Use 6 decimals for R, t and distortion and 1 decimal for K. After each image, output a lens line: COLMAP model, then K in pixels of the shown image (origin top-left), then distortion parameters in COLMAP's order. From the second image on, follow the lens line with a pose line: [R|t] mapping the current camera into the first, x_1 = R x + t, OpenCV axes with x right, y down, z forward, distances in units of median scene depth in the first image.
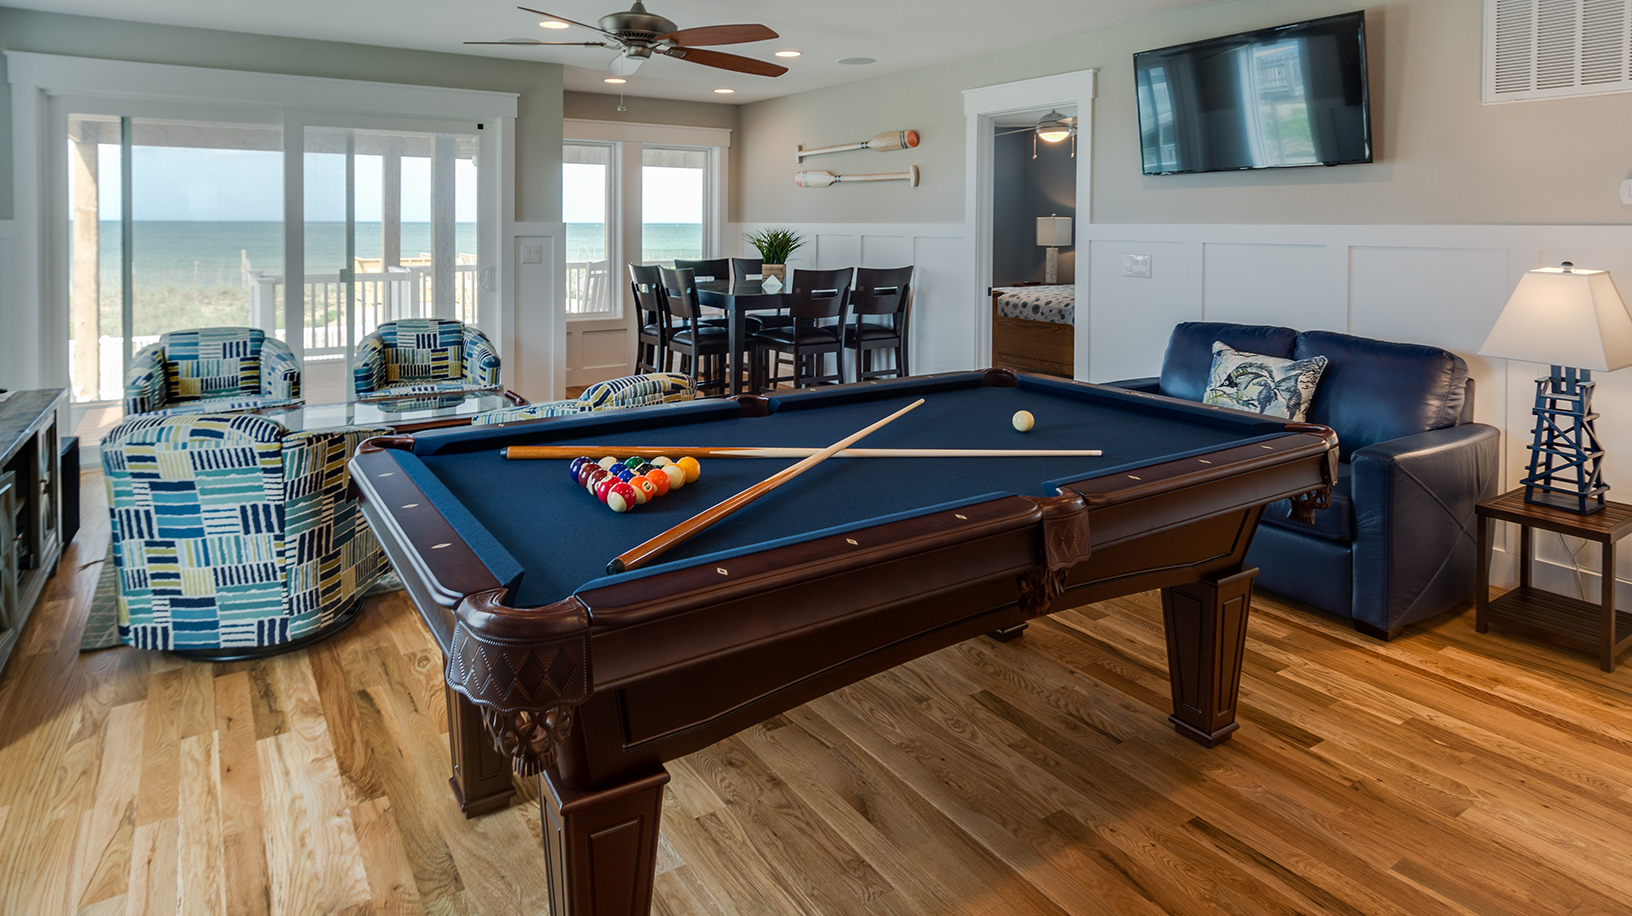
lens RADIAL K [[872.8, 0, 774.5], [0, 872.8, 428.7], [0, 0, 1]] dist [0.002417, -0.000370]
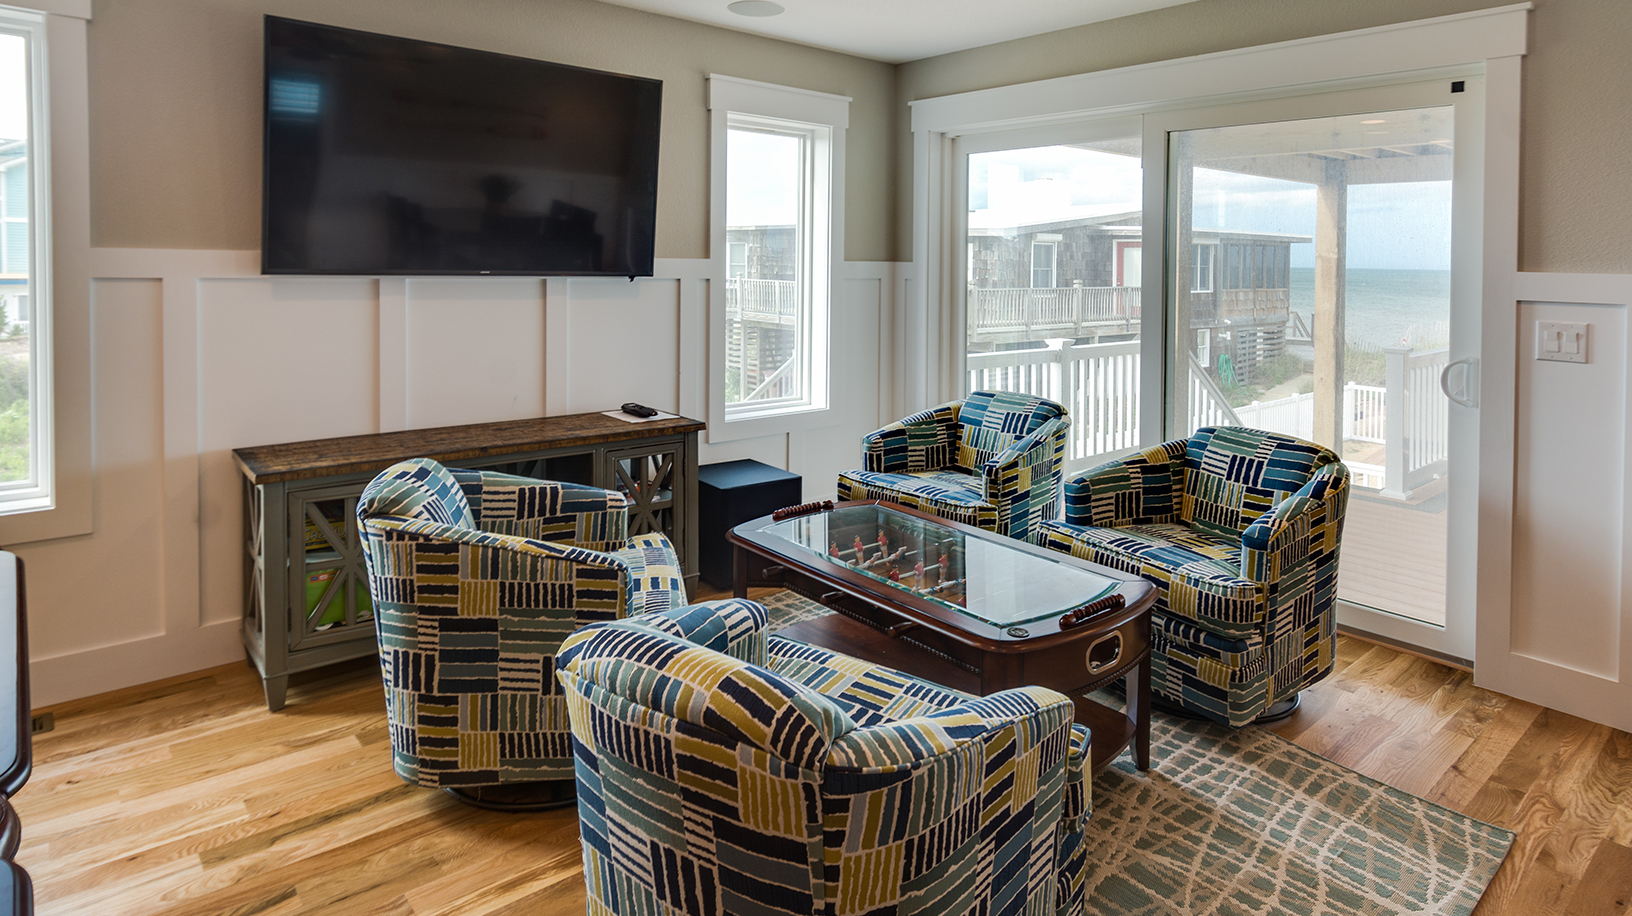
lens RADIAL K [[904.4, 0, 760.4], [0, 904.4, 415.3], [0, 0, 1]] dist [-0.020275, 0.000005]
pose [[0.098659, 0.166301, -0.981127, 0.163392], [-0.238679, 0.961112, 0.138908, -0.158989], [0.966074, 0.220470, 0.134515, 0.678126]]
